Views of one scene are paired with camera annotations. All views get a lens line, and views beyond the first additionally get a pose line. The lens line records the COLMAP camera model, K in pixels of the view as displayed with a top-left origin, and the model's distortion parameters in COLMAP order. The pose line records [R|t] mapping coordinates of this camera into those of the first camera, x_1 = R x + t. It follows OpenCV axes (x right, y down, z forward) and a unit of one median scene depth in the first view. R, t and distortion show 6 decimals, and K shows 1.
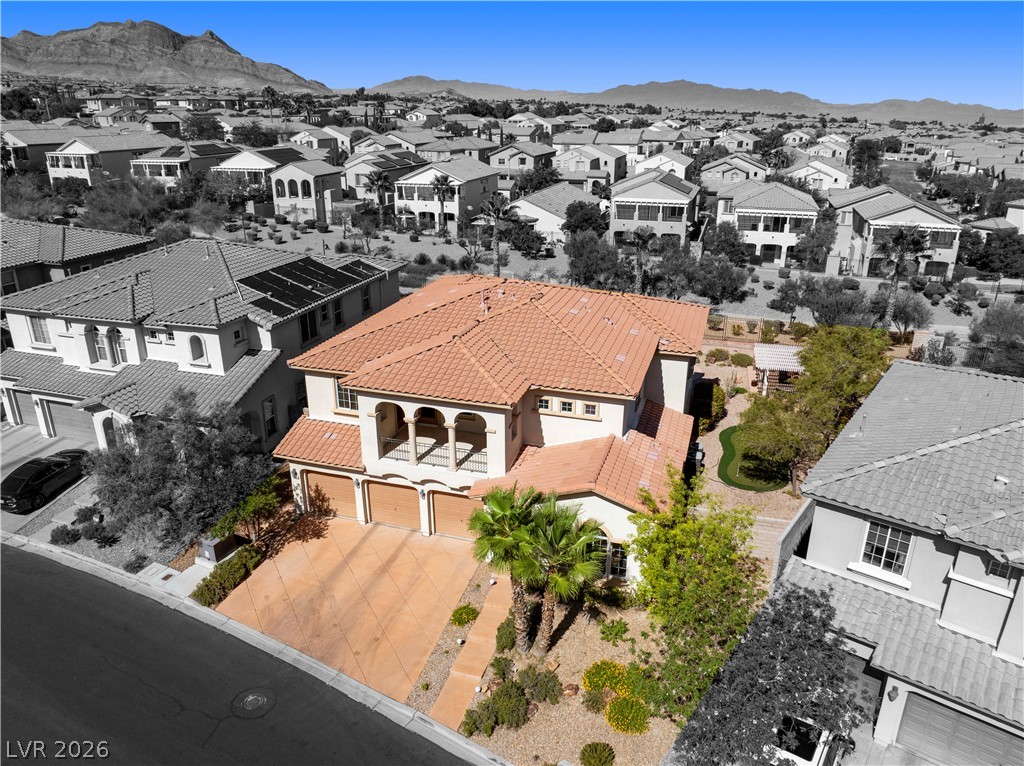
lens RADIAL K [[720.1, 0, 517.1], [0, 720.1, 382.9], [0, 0, 1]] dist [-0.050478, 0.020820]
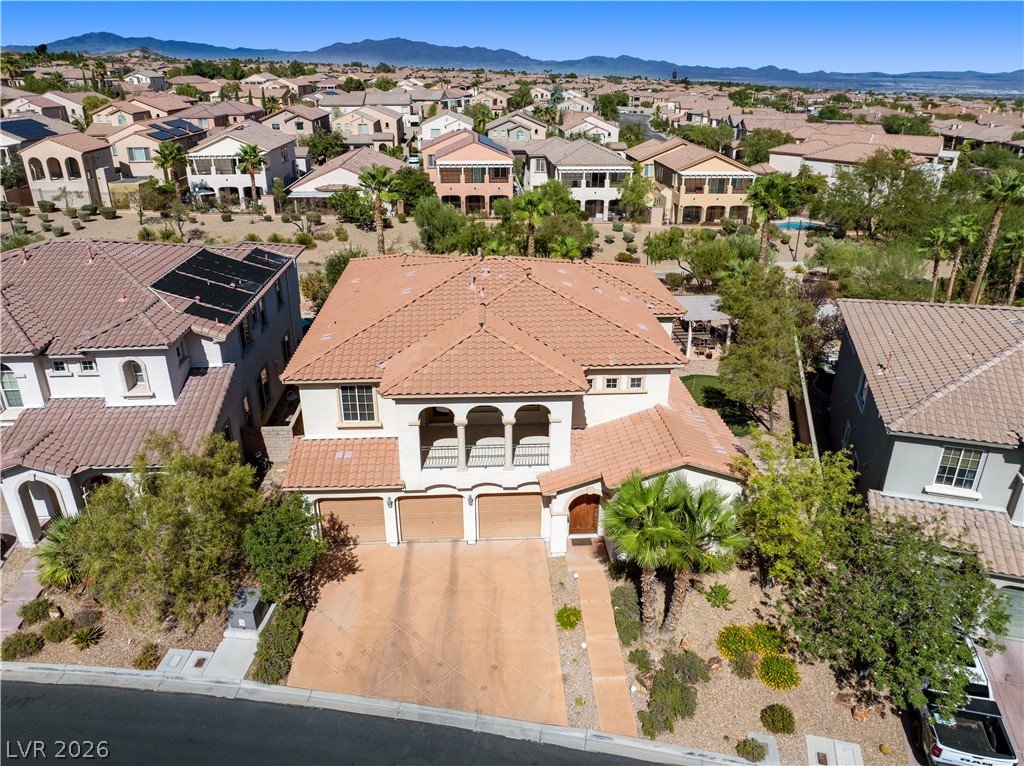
lens RADIAL K [[720.1, 0, 517.4], [0, 720.1, 381.8], [0, 0, 1]] dist [-0.050478, 0.020820]
pose [[0.935882, -0.140594, 0.323045, -0.303256], [0.124450, 0.989739, 0.070210, -0.044073], [-0.329601, -0.025505, 0.943776, 0.105467]]
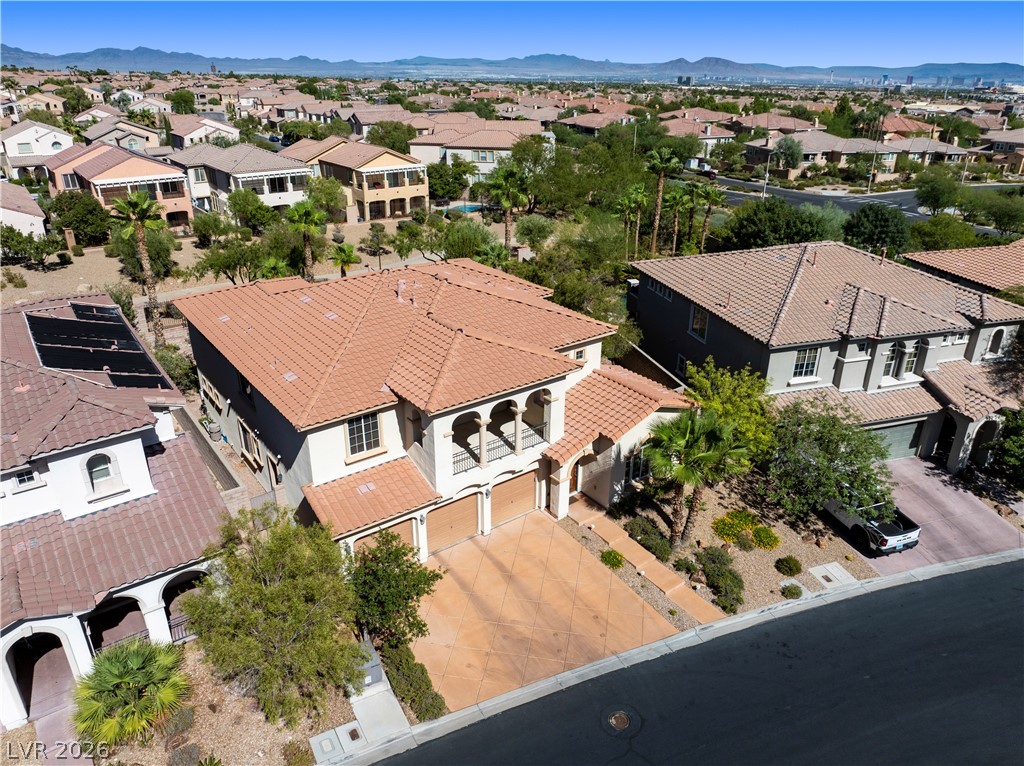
lens RADIAL K [[720.1, 0, 517.5], [0, 720.1, 379.6], [0, 0, 1]] dist [-0.050478, 0.020820]
pose [[0.587227, -0.328216, 0.739891, -0.674653], [0.285060, 0.939394, 0.190473, -0.142399], [-0.757565, 0.099062, 0.645199, 0.282413]]
